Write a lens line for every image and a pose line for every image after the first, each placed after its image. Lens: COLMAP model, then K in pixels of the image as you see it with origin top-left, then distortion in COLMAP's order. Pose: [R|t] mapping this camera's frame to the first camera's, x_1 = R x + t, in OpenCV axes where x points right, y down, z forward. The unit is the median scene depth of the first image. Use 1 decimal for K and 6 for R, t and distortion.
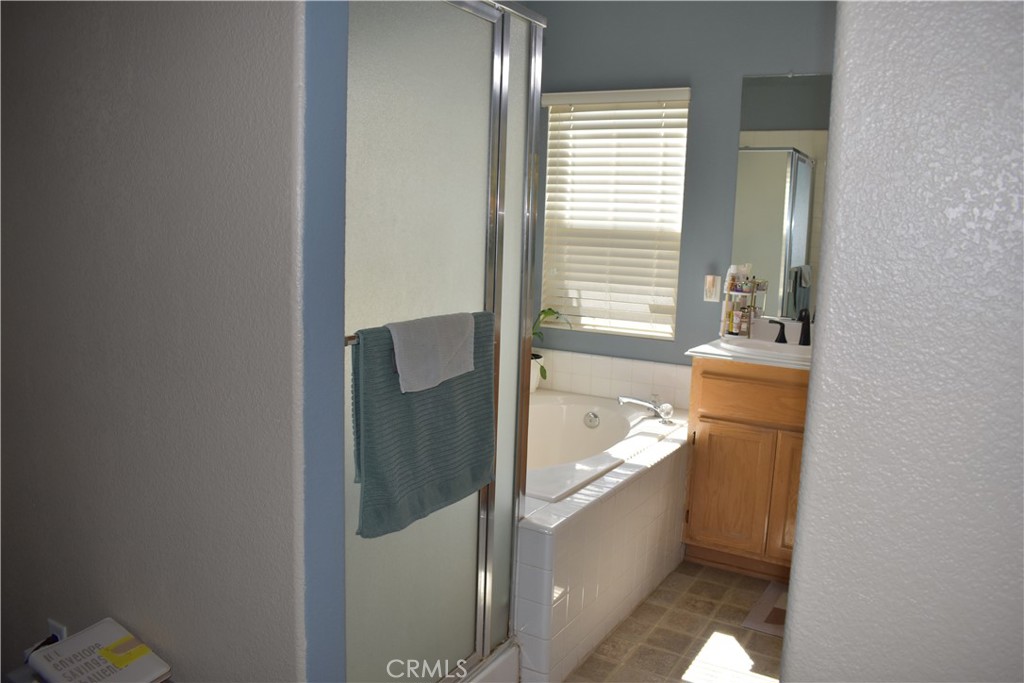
lens RADIAL K [[787.2, 0, 512.0], [0, 787.2, 341.5], [0, 0, 1]] dist [-0.080331, -0.001587]
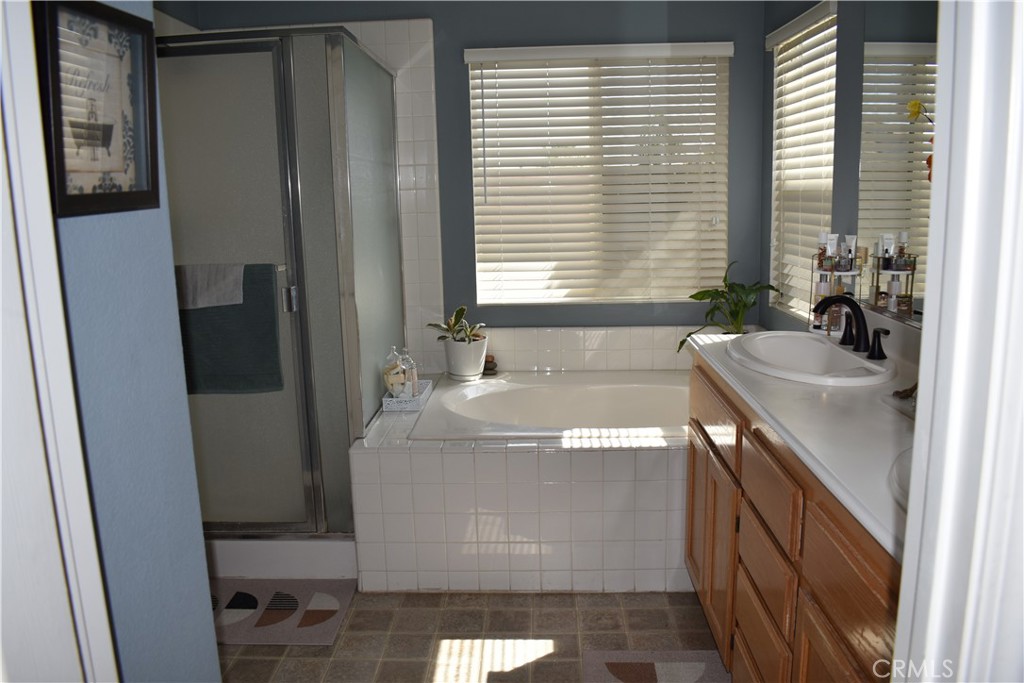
lens RADIAL K [[787.2, 0, 512.0], [0, 787.2, 341.5], [0, 0, 1]] dist [-0.080331, -0.001587]
pose [[0.487728, 0.112931, -0.865661, 1.390111], [-0.089783, 0.992828, 0.078935, -0.049924], [0.868367, 0.039223, 0.494369, 0.708240]]
